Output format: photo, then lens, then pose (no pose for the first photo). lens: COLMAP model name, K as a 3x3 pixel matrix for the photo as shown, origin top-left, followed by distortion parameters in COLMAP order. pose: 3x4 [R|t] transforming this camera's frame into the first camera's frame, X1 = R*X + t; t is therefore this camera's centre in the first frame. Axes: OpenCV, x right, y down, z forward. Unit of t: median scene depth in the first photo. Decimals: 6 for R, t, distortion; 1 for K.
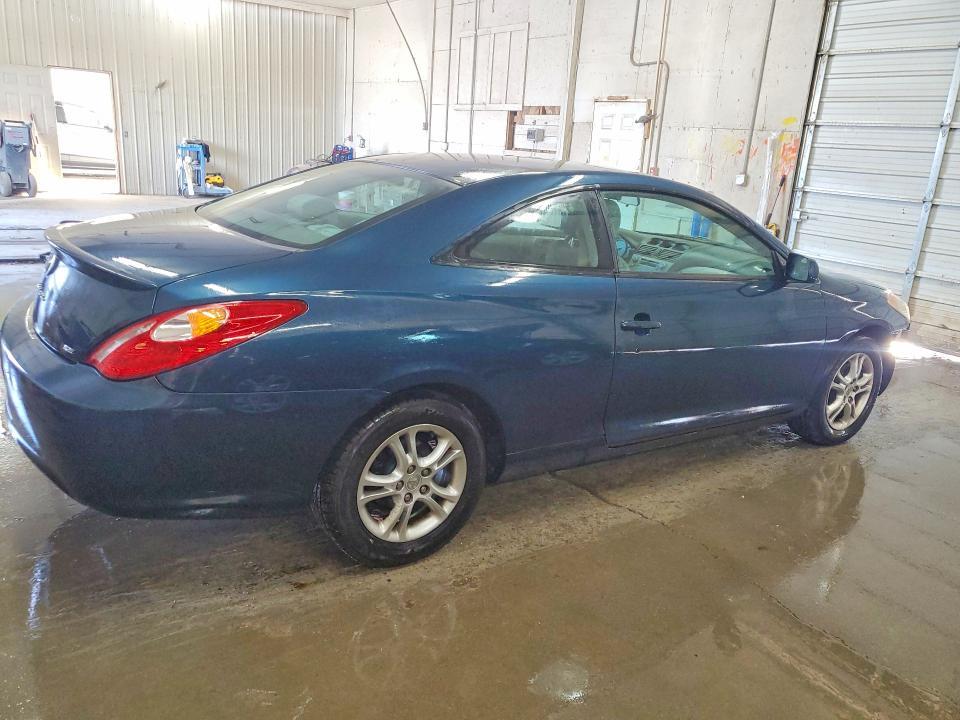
lens RADIAL K [[721.7, 0, 480.0], [0, 721.7, 360.0], [0, 0, 1]] dist [-0.004602, -0.002367]
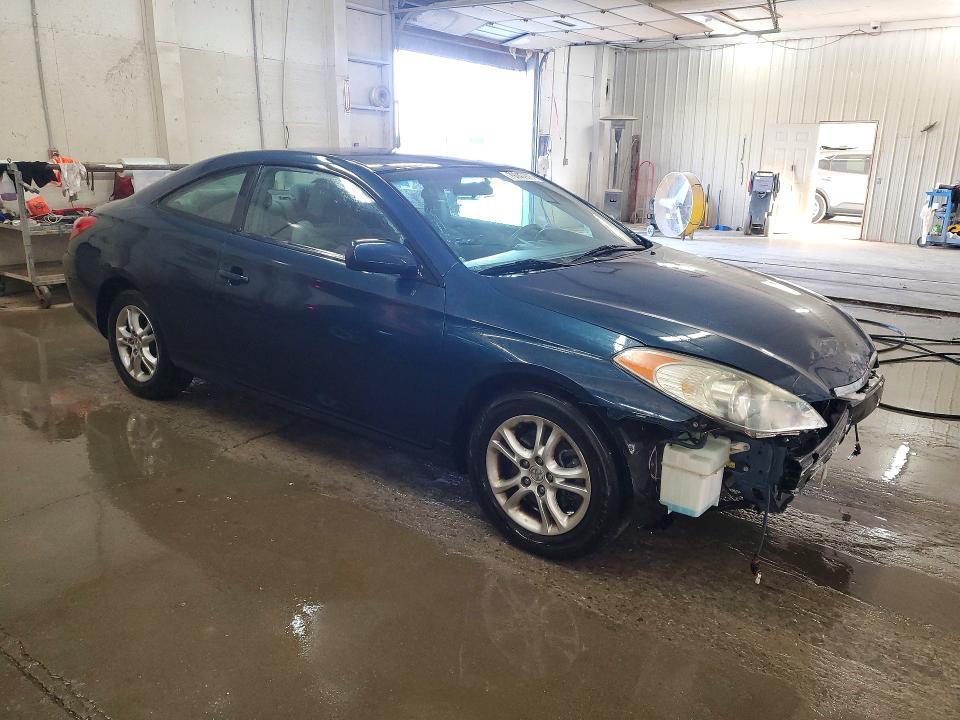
lens RADIAL K [[745.7, 0, 480.0], [0, 745.7, 360.0], [0, 0, 1]] dist [-0.035671, 0.001480]
pose [[0.320507, 0.177212, -0.930522, 0.356091], [-0.263387, 0.960278, 0.092159, -0.032217], [0.909892, 0.215550, 0.354451, 0.230438]]
